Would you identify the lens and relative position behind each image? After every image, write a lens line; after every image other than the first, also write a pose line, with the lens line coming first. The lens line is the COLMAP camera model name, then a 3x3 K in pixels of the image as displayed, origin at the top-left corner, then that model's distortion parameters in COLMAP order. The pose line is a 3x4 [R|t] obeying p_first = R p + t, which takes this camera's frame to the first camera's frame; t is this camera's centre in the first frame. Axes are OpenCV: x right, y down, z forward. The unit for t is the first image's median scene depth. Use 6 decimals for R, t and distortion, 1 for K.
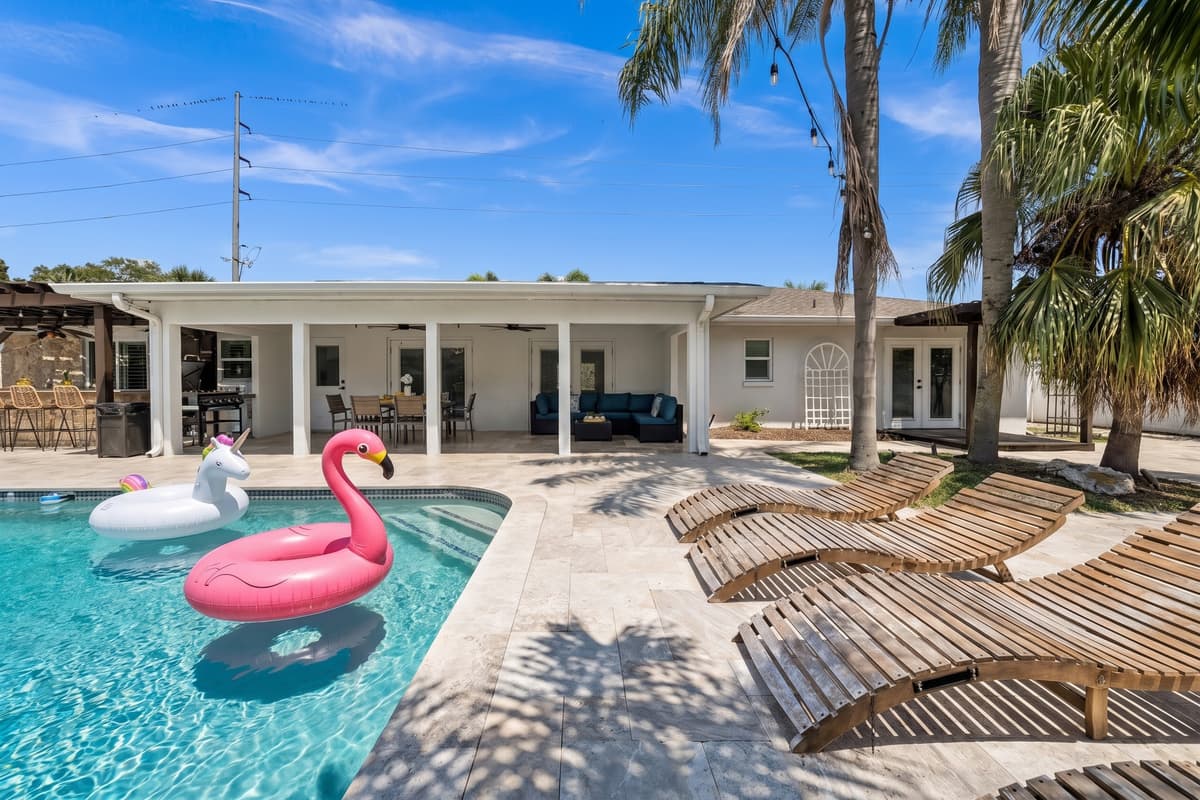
lens RADIAL K [[471.5, 0, 605.4], [0, 471.5, 386.0], [0, 0, 1]] dist [-0.001915, 0.000474]
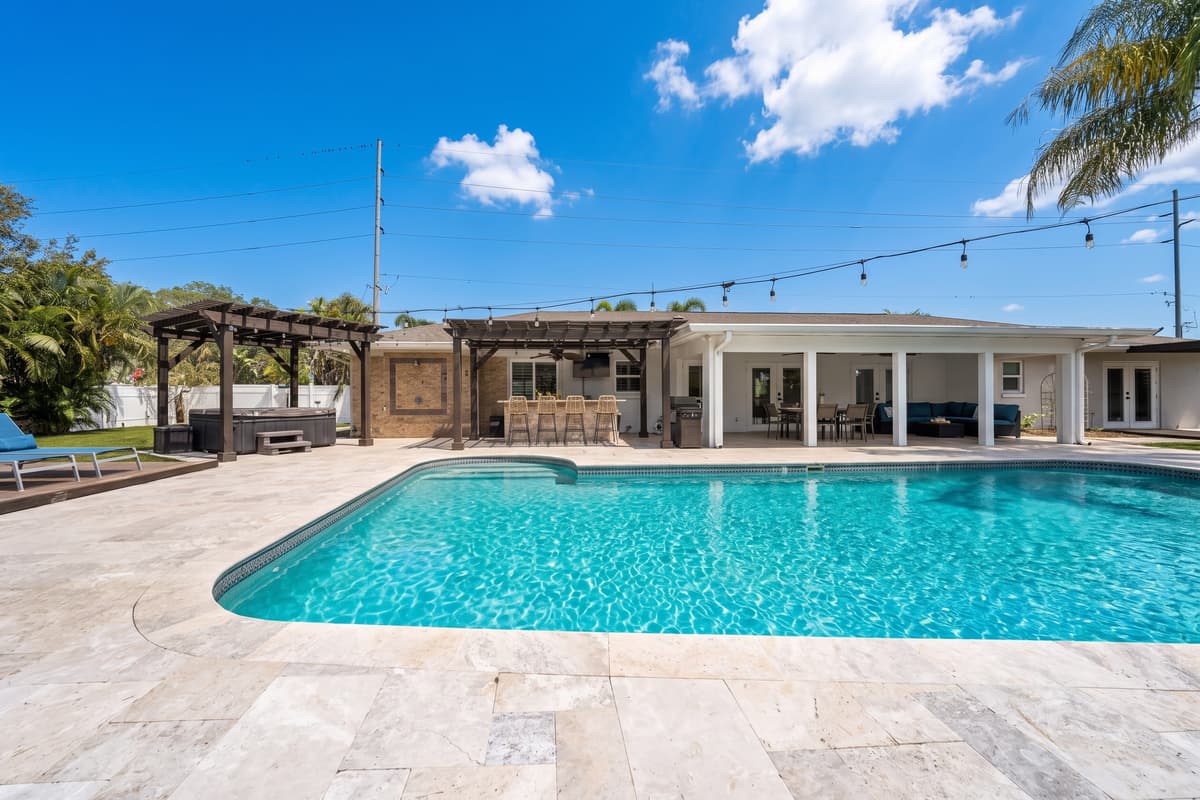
lens RADIAL K [[427.9, 0, 597.5], [0, 427.9, 391.9], [0, 0, 1]] dist [-0.009615, 0.000727]
pose [[0.999705, 0.000887, 0.024291, -0.864717], [-0.000529, 0.999891, -0.014746, 0.003886], [-0.024302, 0.014729, 0.999596, -0.159990]]
